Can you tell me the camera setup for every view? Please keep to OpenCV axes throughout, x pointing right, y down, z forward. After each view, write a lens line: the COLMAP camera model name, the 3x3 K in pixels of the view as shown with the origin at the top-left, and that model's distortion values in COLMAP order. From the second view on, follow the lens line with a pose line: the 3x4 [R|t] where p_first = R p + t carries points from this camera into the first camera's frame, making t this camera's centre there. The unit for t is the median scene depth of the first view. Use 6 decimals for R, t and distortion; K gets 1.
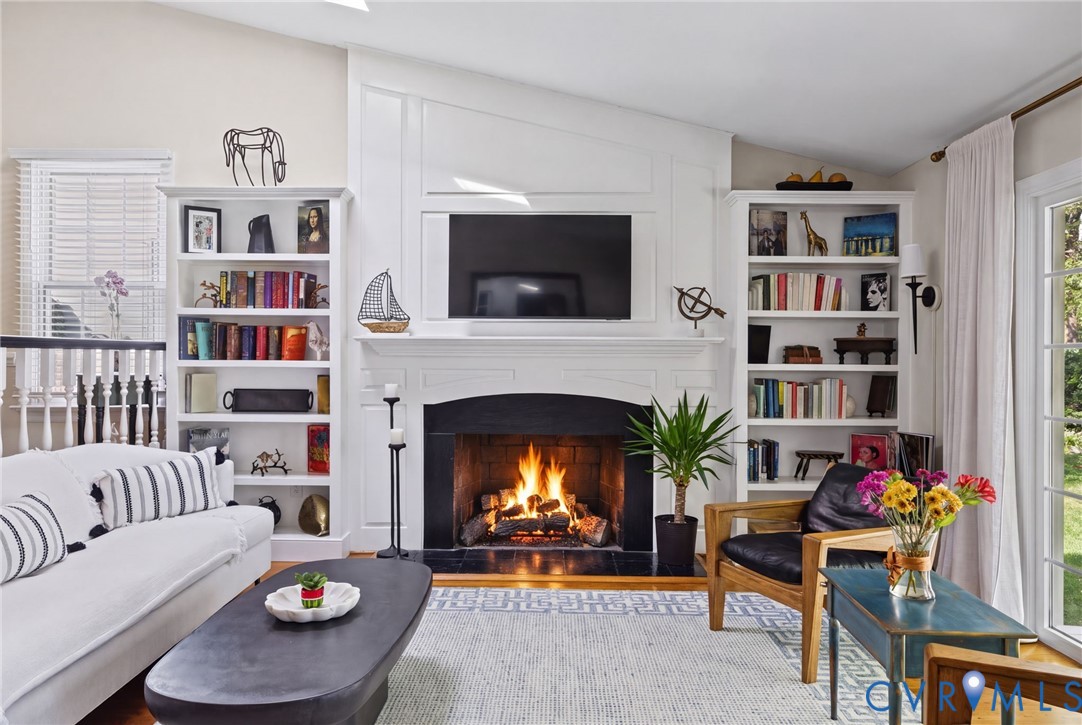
lens RADIAL K [[759.1, 0, 541.0], [0, 759.1, 362.5], [0, 0, 1]] dist [-0.001461, -0.001341]
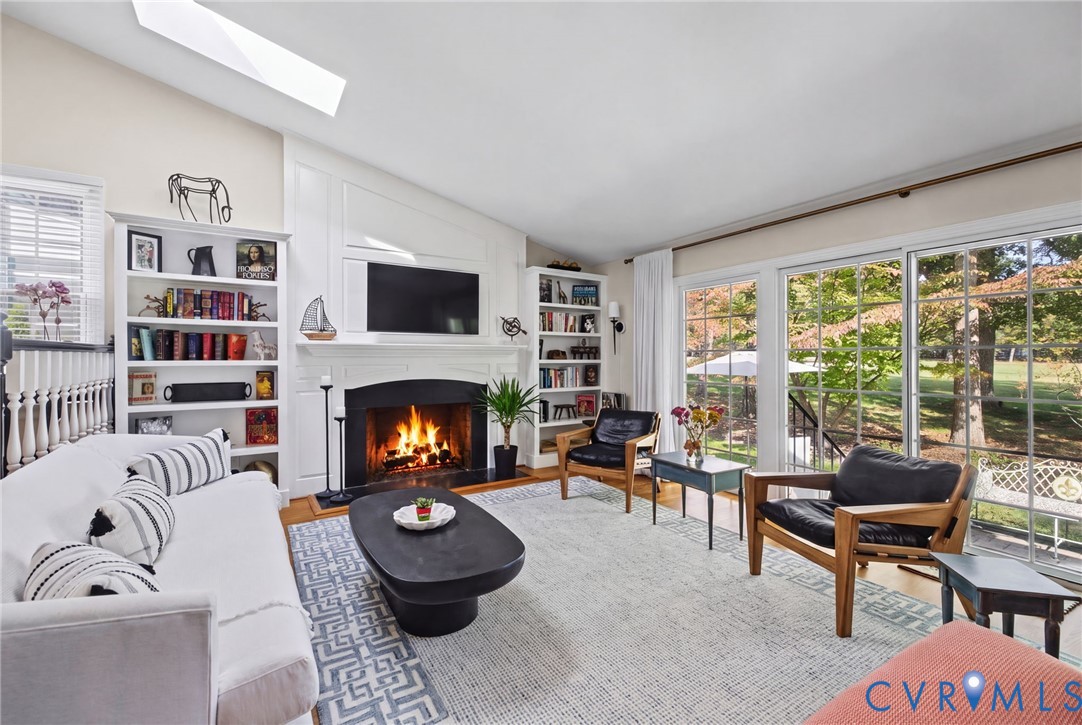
lens RADIAL K [[463.1, 0, 546.9], [0, 463.1, 360.2], [0, 0, 1]] dist [-0.000031, -0.000837]
pose [[0.831543, -0.009063, 0.555387, -0.330790], [0.008435, 0.999958, 0.003689, -0.001436], [-0.555397, 0.001617, 0.831584, 0.041045]]
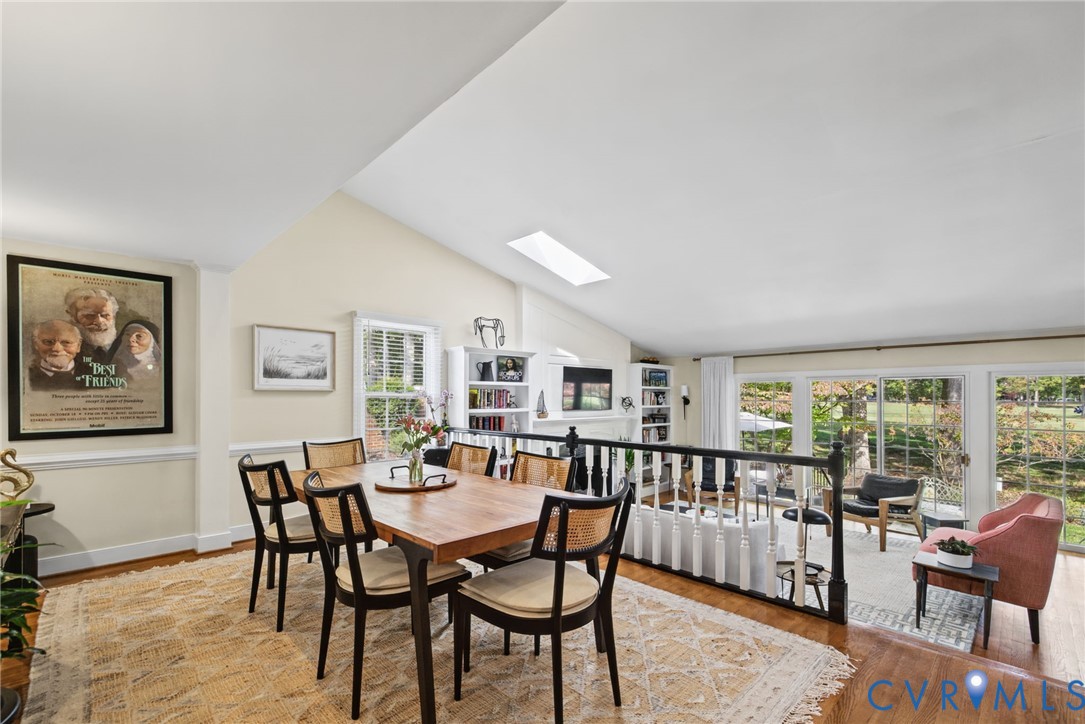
lens RADIAL K [[466.2, 0, 545.5], [0, 466.2, 398.7], [0, 0, 1]] dist [-0.000244, -0.000344]
pose [[0.705596, -0.009799, 0.708547, -1.147229], [0.010767, 0.999937, 0.003107, -0.099906], [-0.708533, 0.005436, 0.705657, 0.038095]]
